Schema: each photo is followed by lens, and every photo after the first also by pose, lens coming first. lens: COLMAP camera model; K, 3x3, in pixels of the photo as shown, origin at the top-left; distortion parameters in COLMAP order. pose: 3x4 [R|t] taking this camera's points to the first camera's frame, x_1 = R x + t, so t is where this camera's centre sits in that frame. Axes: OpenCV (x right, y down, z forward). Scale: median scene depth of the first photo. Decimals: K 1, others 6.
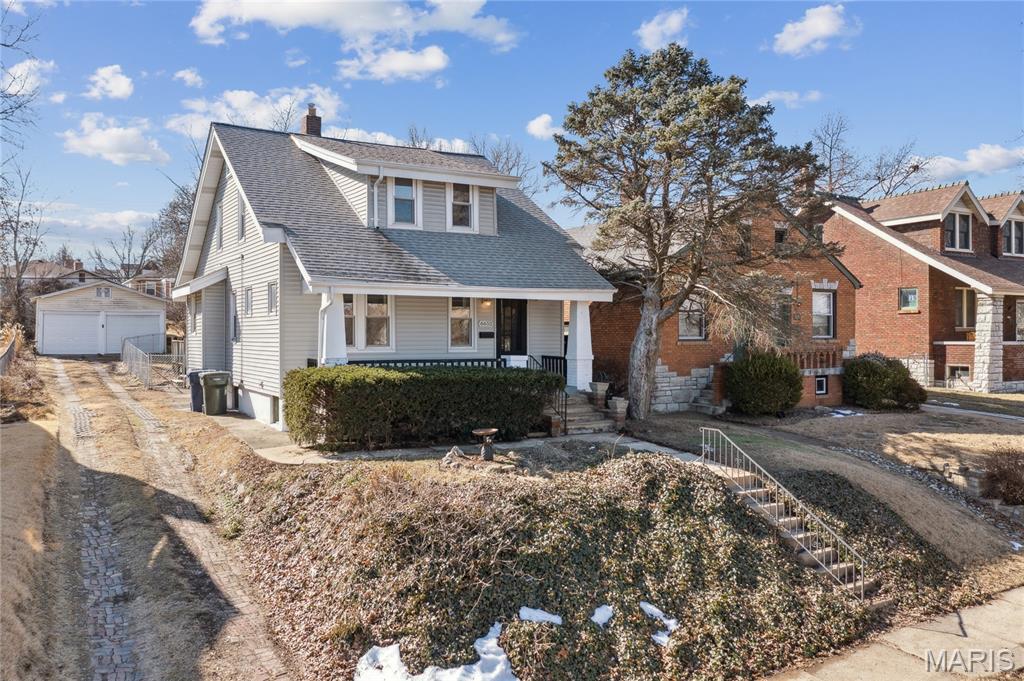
lens RADIAL K [[811.6, 0, 505.0], [0, 811.6, 337.4], [0, 0, 1]] dist [-0.011202, -0.000624]
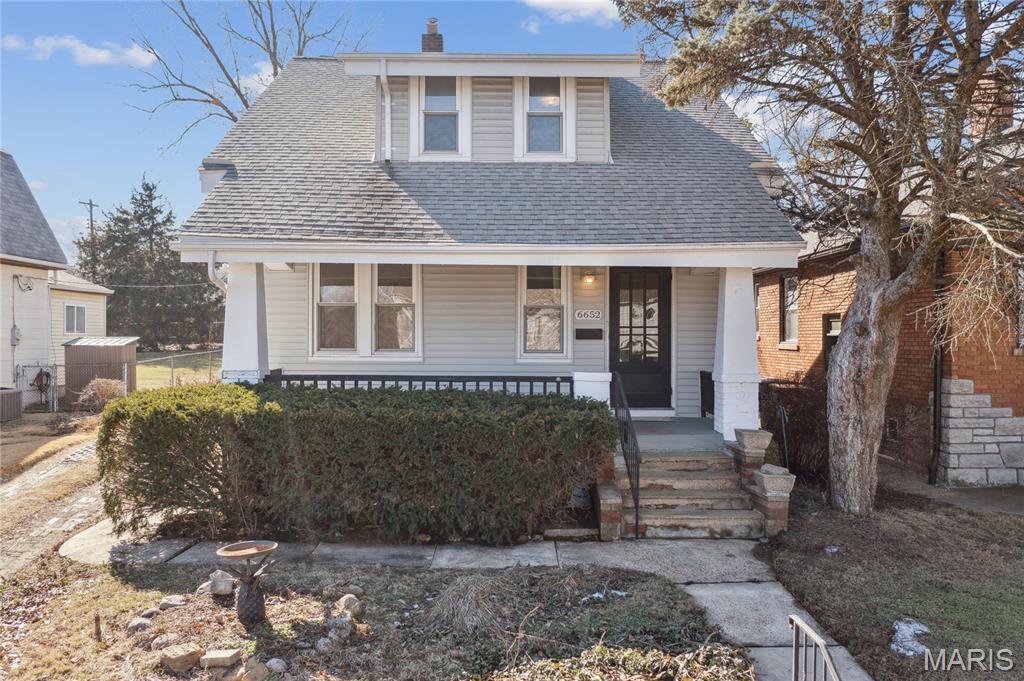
lens RADIAL K [[811.6, 0, 505.0], [0, 811.6, 337.4], [0, 0, 1]] dist [-0.011202, -0.000624]
pose [[0.870303, 0.005228, -0.492490, 0.225738], [-0.005406, 0.999985, 0.001062, -0.000728], [0.492488, 0.001738, 0.870318, 0.491808]]
